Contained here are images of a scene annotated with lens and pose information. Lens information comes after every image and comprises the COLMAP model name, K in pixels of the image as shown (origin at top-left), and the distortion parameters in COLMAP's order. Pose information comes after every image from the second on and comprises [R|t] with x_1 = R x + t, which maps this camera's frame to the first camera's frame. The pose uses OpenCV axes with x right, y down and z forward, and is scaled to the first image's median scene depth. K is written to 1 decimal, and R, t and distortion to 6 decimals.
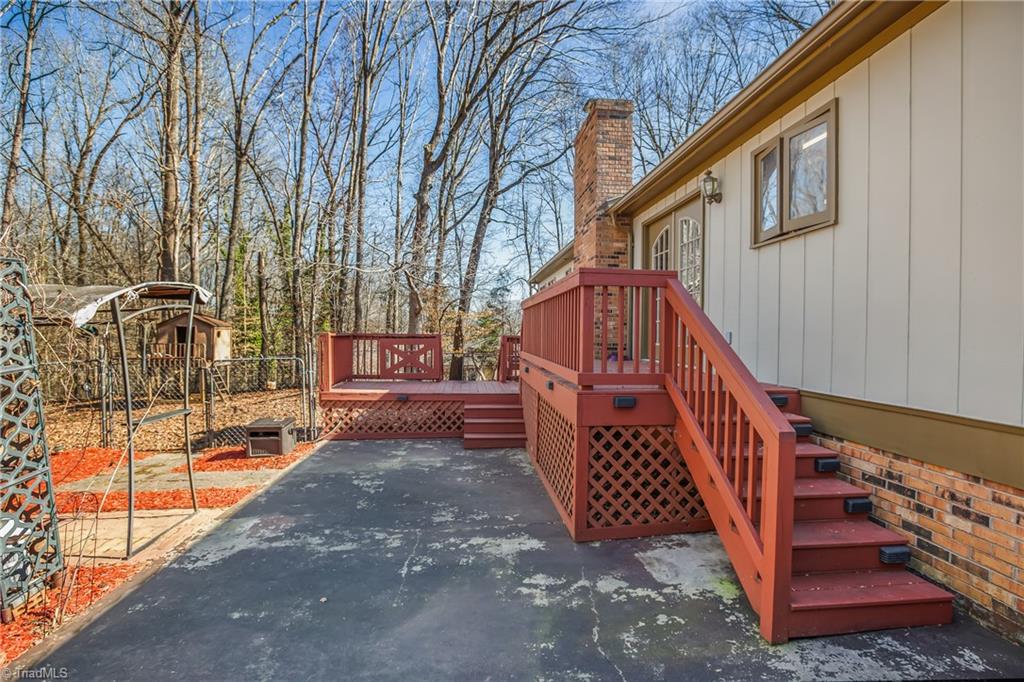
lens RADIAL K [[469.6, 0, 513.9], [0, 469.6, 336.9], [0, 0, 1]] dist [-0.015437, 0.001428]
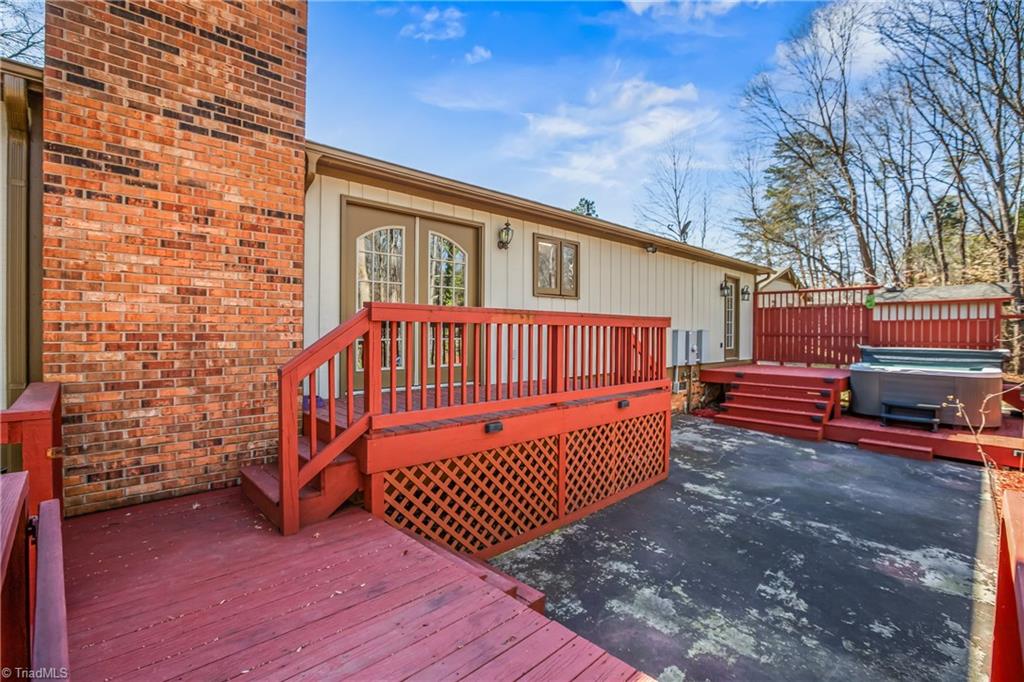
lens RADIAL K [[469.6, 0, 511.2], [0, 469.6, 337.1], [0, 0, 1]] dist [-0.015437, 0.001428]
pose [[-0.613537, -0.021398, 0.789376, -0.821717], [-0.006884, 0.999740, 0.021750, -0.107454], [-0.789636, 0.007911, -0.613524, 2.378669]]
